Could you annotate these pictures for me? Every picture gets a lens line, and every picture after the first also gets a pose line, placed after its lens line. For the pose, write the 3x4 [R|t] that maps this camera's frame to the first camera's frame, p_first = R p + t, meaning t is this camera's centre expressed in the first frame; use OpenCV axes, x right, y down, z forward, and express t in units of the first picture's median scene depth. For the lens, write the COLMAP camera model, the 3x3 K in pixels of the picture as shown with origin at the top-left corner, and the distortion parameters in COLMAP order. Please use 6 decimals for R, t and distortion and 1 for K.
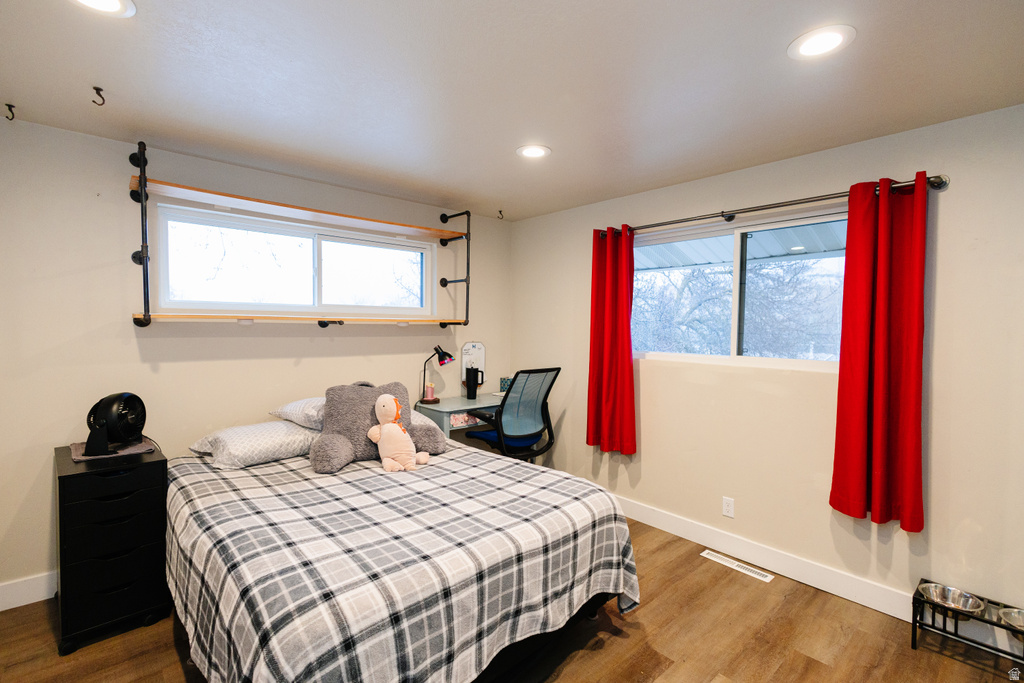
lens RADIAL K [[477.8, 0, 506.0], [0, 477.8, 342.7], [0, 0, 1]] dist [0.017889, 0.000687]
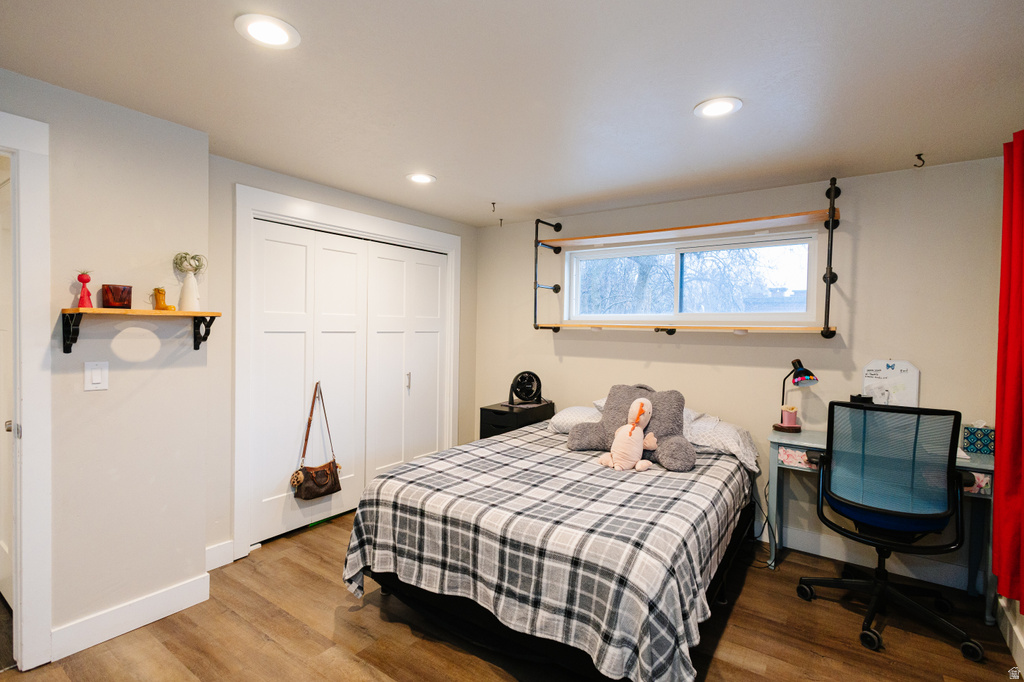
lens RADIAL K [[477.8, 0, 505.4], [0, 477.8, 337.4], [0, 0, 1]] dist [0.017889, 0.000687]
pose [[0.218193, 0.011794, -0.975834, 0.947031], [-0.049619, 0.998768, 0.000977, -0.014364], [0.974643, 0.048207, 0.218509, 0.643990]]
